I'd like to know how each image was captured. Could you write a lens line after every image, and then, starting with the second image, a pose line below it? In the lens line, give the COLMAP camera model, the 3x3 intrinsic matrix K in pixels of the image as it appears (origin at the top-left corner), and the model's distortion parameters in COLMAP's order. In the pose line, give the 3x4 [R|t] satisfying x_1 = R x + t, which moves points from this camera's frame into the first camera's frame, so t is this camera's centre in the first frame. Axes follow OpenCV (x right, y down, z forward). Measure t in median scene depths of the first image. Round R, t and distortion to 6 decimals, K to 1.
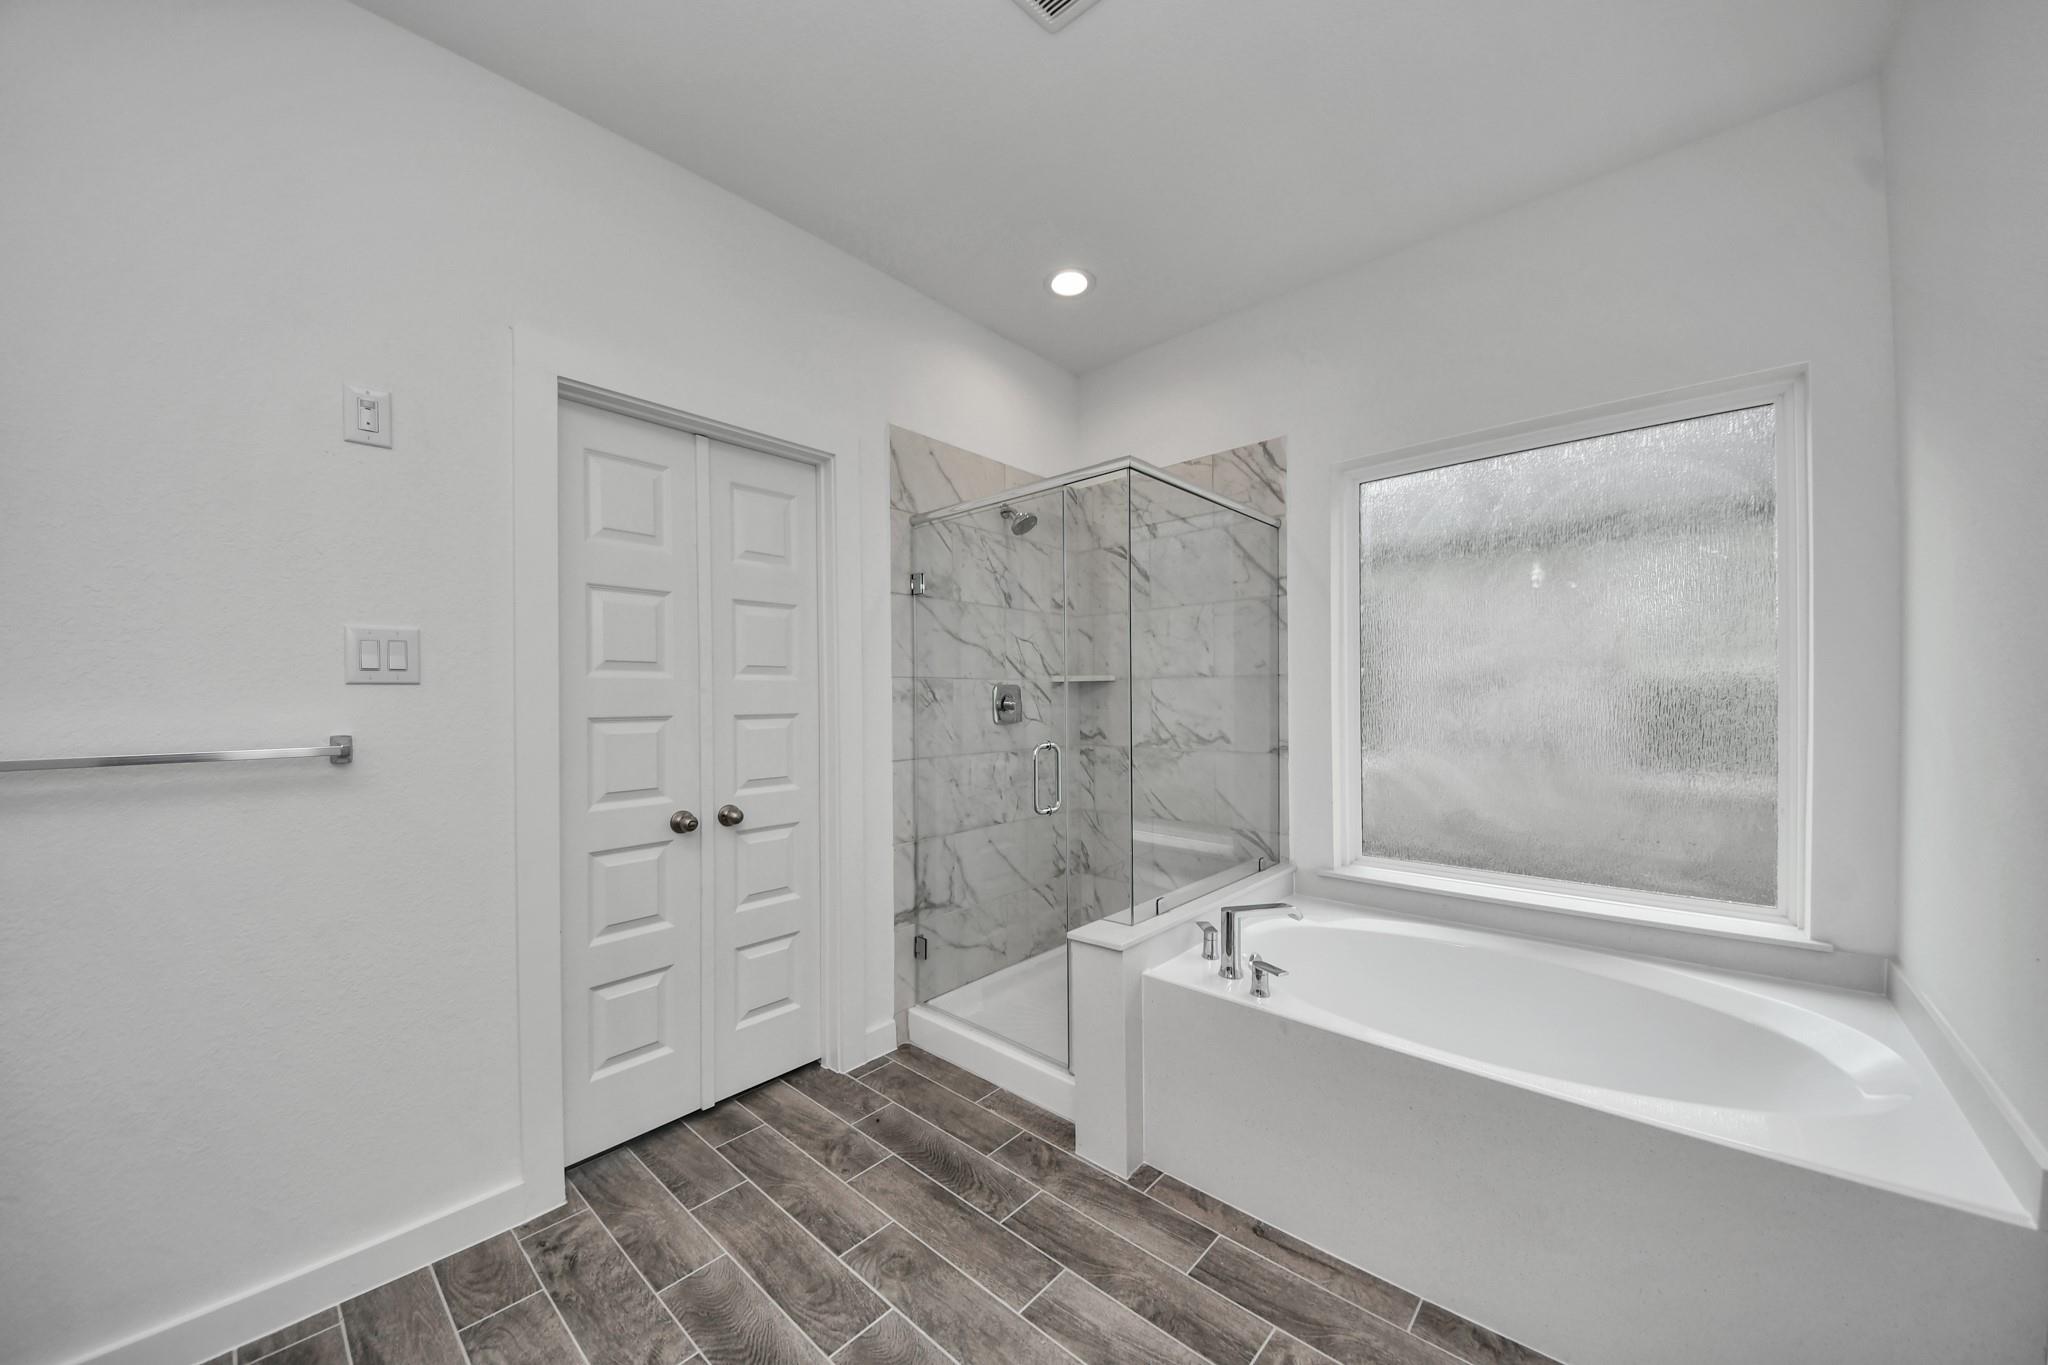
lens RADIAL K [[744.0, 0, 1024.0], [0, 744.0, 682.5], [0, 0, 1]] dist [-0.000294, -0.000041]
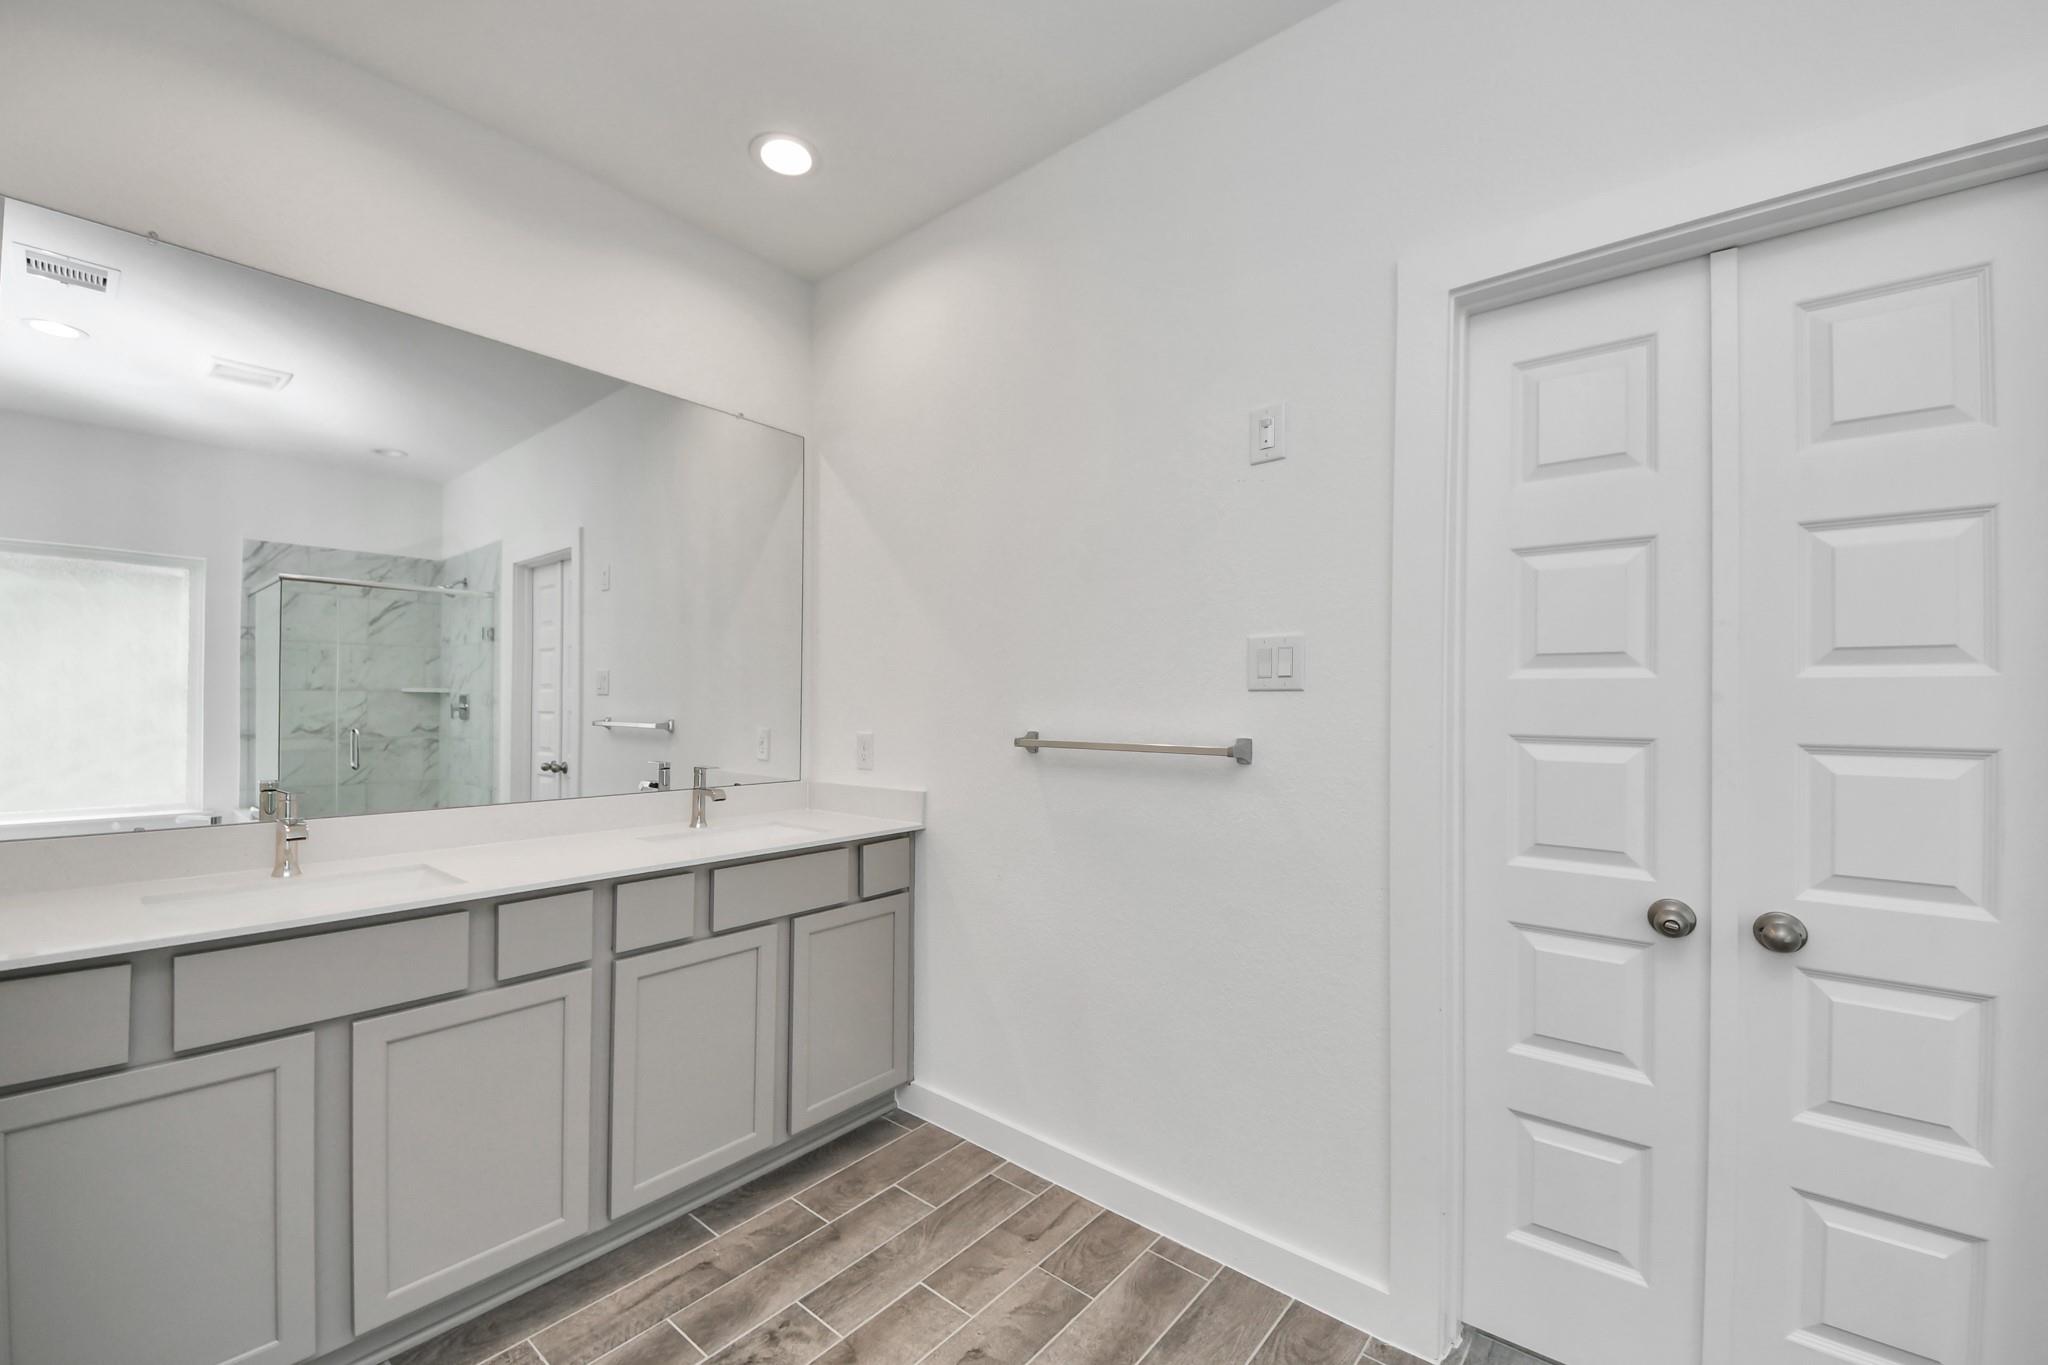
lens RADIAL K [[811.2, 0, 1029.4], [0, 811.2, 703.3], [0, 0, 1]] dist [-0.000568, -0.000079]
pose [[0.057451, 0.006148, -0.998329, 0.175375], [0.010034, 0.999927, 0.006735, 0.006485], [0.998298, -0.010404, 0.057385, 0.492475]]
